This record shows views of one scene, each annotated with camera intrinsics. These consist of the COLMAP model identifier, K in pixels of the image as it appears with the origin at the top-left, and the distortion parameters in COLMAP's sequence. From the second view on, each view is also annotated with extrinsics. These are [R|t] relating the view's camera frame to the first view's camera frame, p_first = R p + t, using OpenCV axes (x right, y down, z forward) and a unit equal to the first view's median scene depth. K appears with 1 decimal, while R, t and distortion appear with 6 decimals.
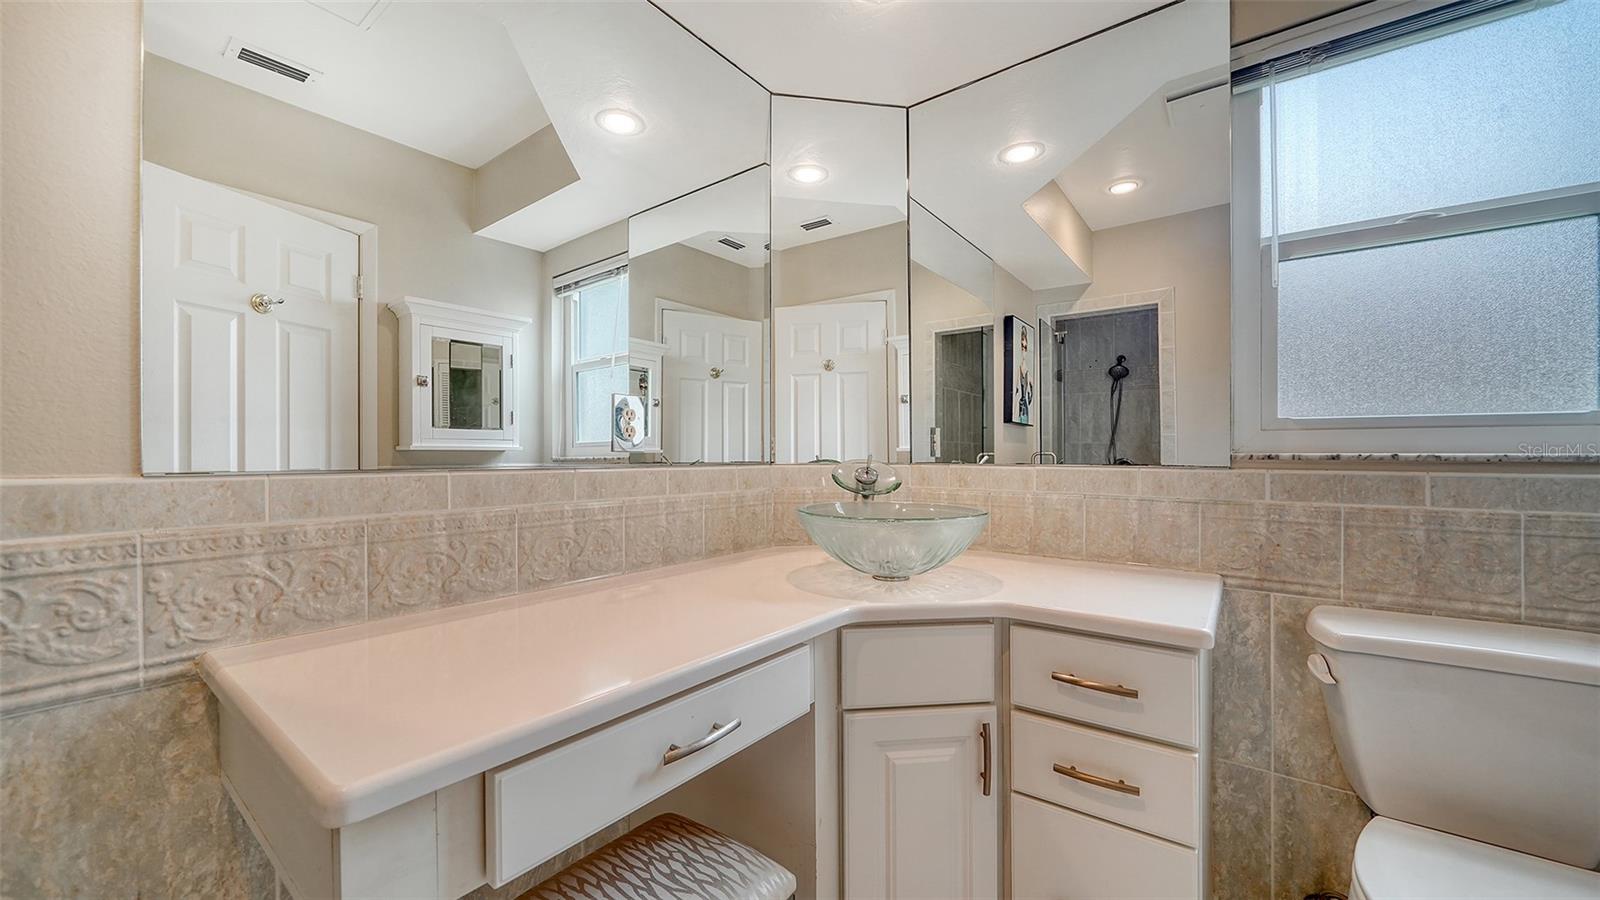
lens RADIAL K [[604.3, 0, 794.4], [0, 604.3, 450.9], [0, 0, 1]] dist [-0.007062, 0.000034]
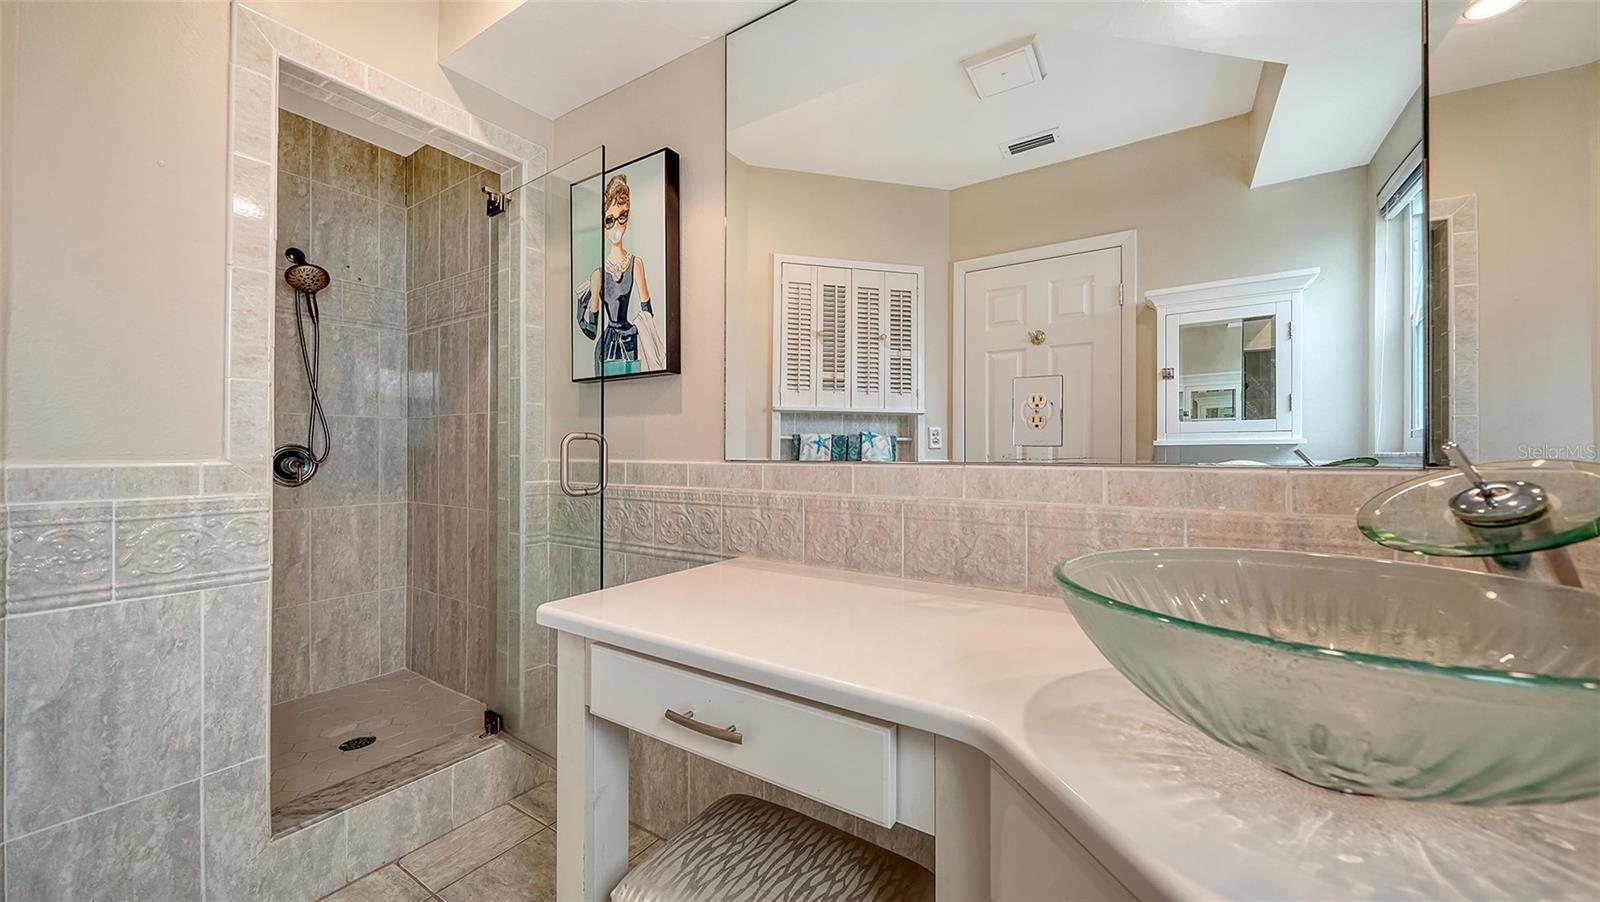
lens RADIAL K [[569.4, 0, 795.9], [0, 569.4, 456.9], [0, 0, 1]] dist [0.001015, -0.000008]
pose [[0.071041, 0.008540, -0.997437, 0.570760], [0.009795, 0.999909, 0.009259, 0.007940], [0.997425, -0.010427, 0.070951, 0.761596]]
